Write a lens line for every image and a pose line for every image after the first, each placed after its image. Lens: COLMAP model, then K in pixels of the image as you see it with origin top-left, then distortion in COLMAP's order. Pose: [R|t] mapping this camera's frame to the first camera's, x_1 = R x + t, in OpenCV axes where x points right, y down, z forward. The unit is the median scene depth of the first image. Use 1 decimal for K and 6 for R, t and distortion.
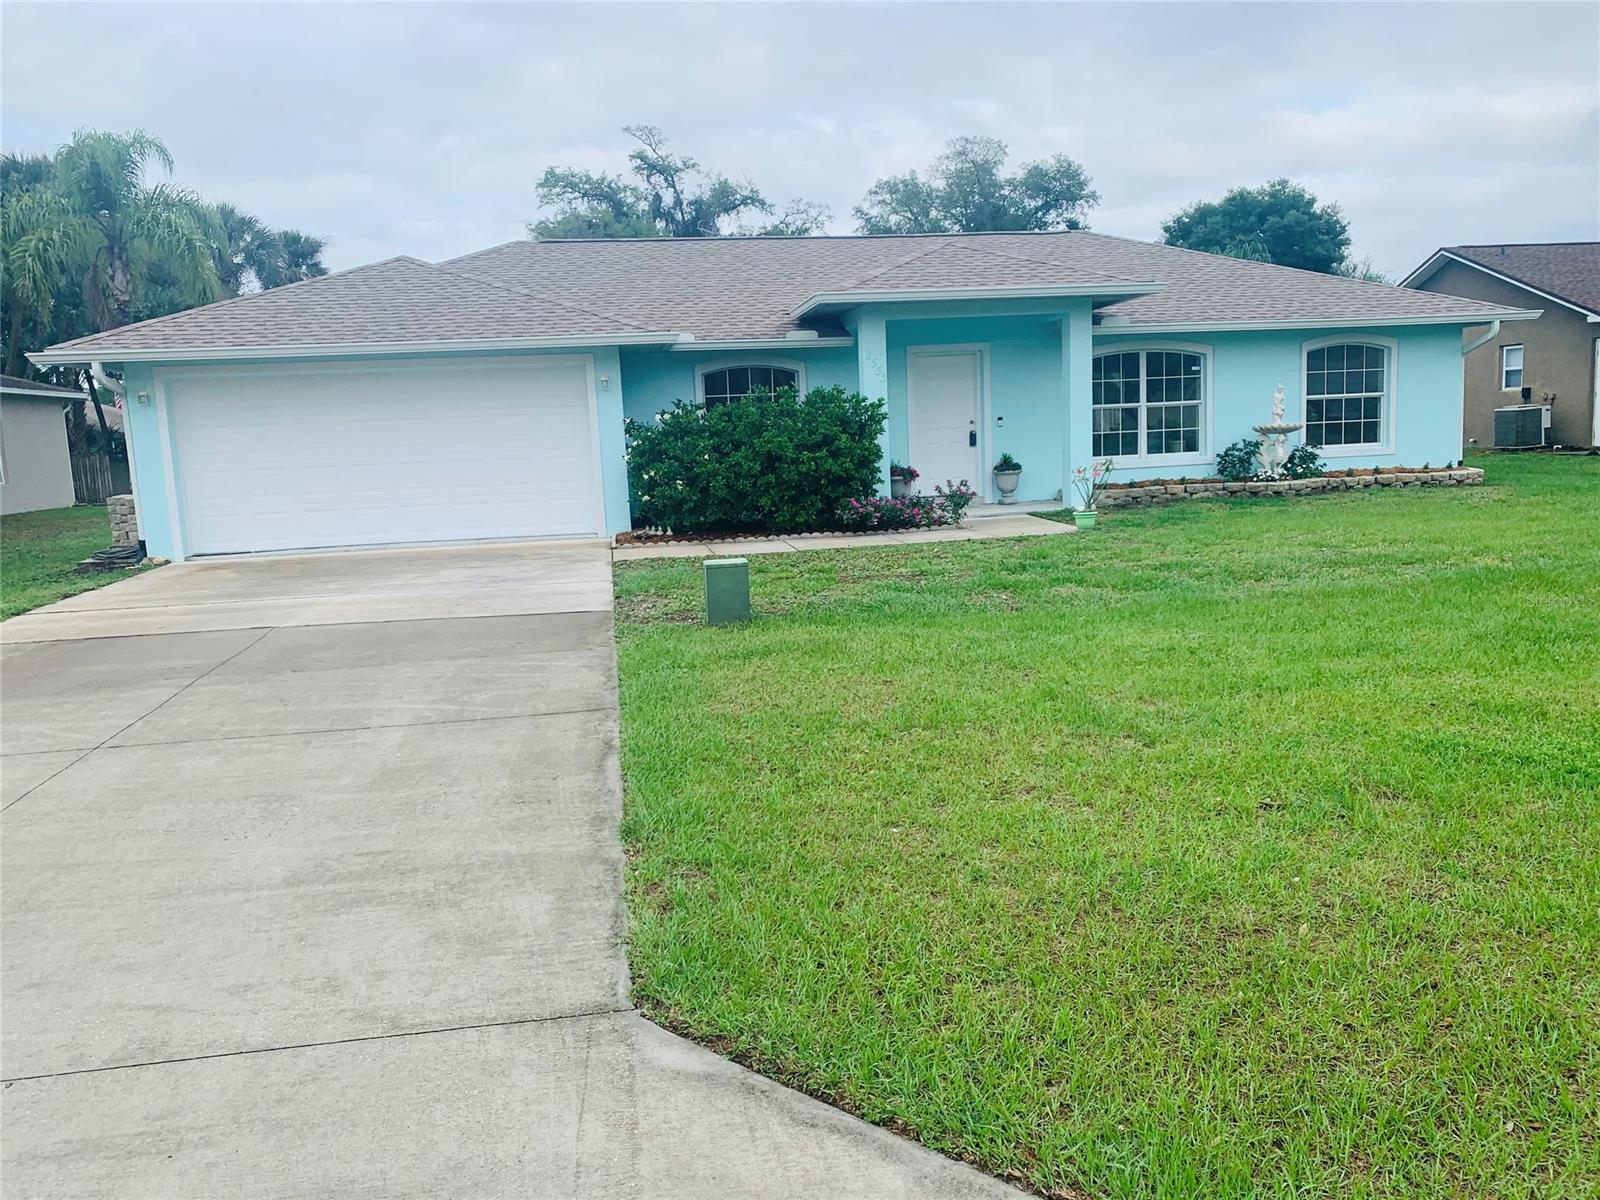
lens RADIAL K [[1222.7, 0, 795.5], [0, 1222.7, 591.2], [0, 0, 1]] dist [0.012964, 0.000717]
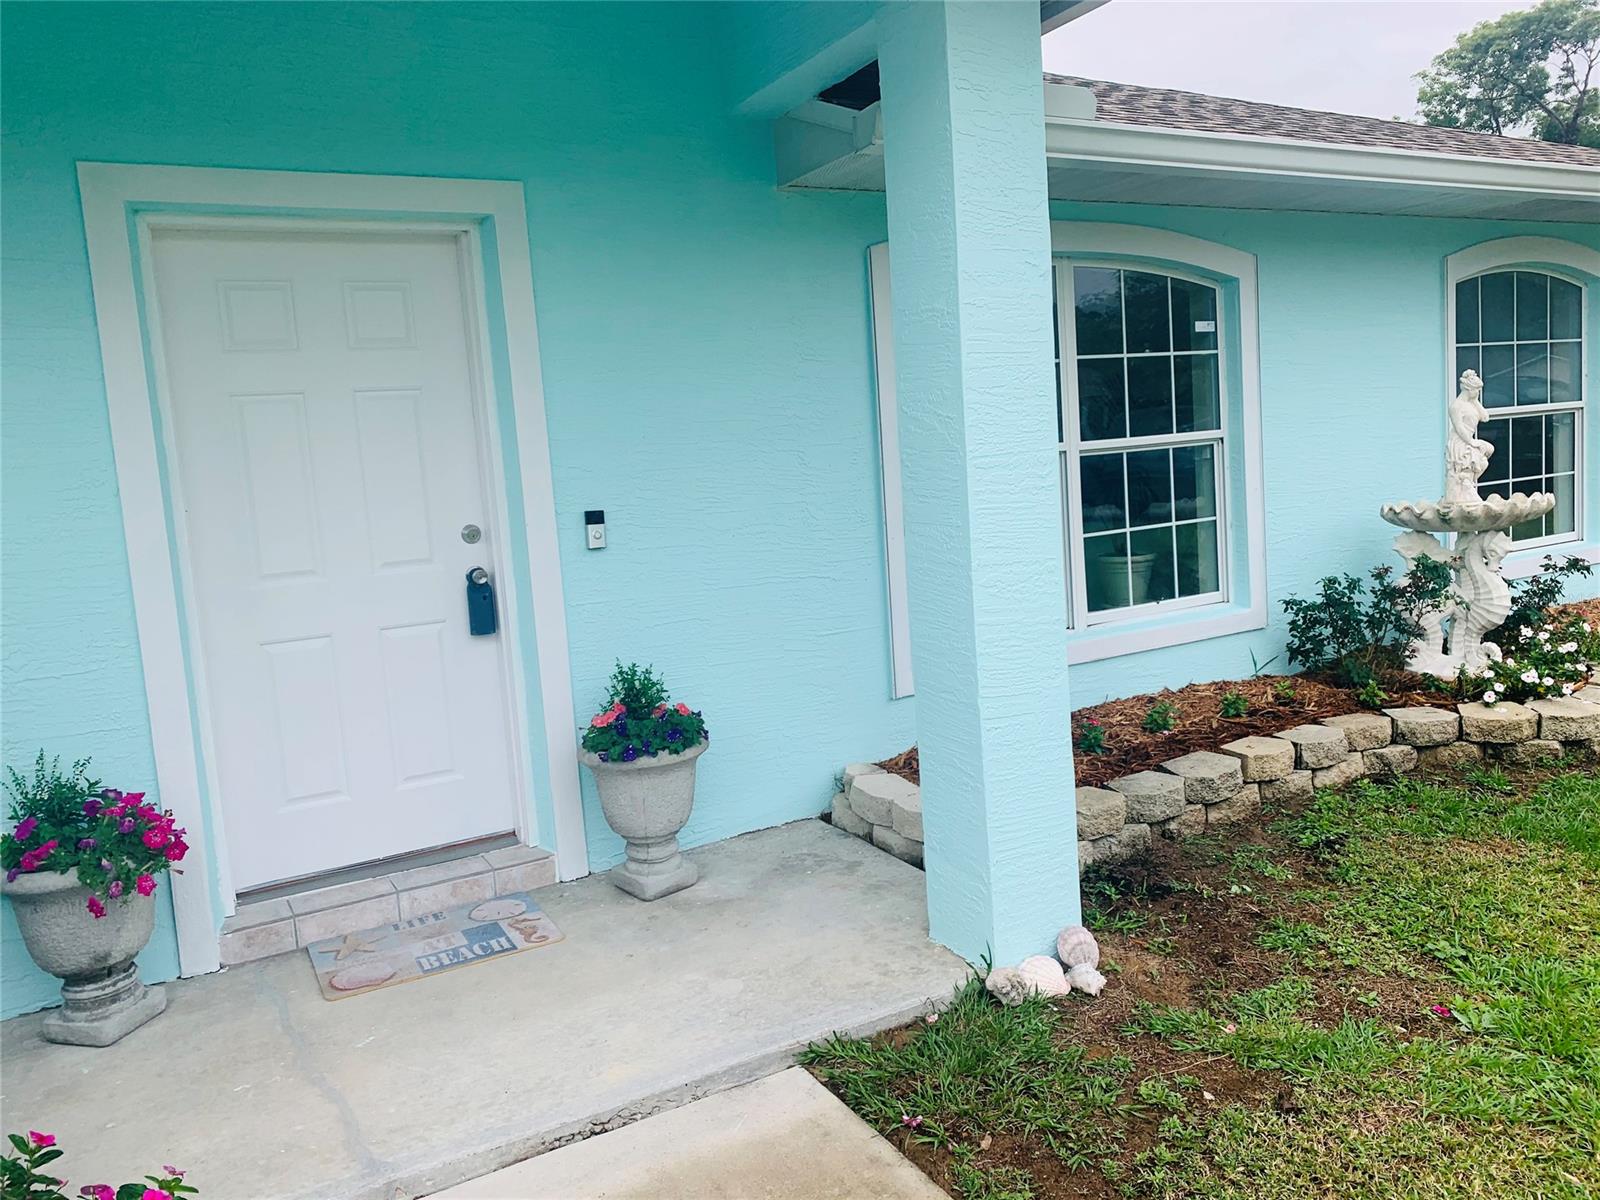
lens RADIAL K [[1222.7, 0, 797.6], [0, 1222.7, 606.3], [0, 0, 1]] dist [0.012964, 0.000717]
pose [[0.936853, -0.065578, 0.343520, 0.118934], [0.080645, 0.996299, -0.029742, -0.110427], [-0.340298, 0.055567, 0.938674, 0.745878]]
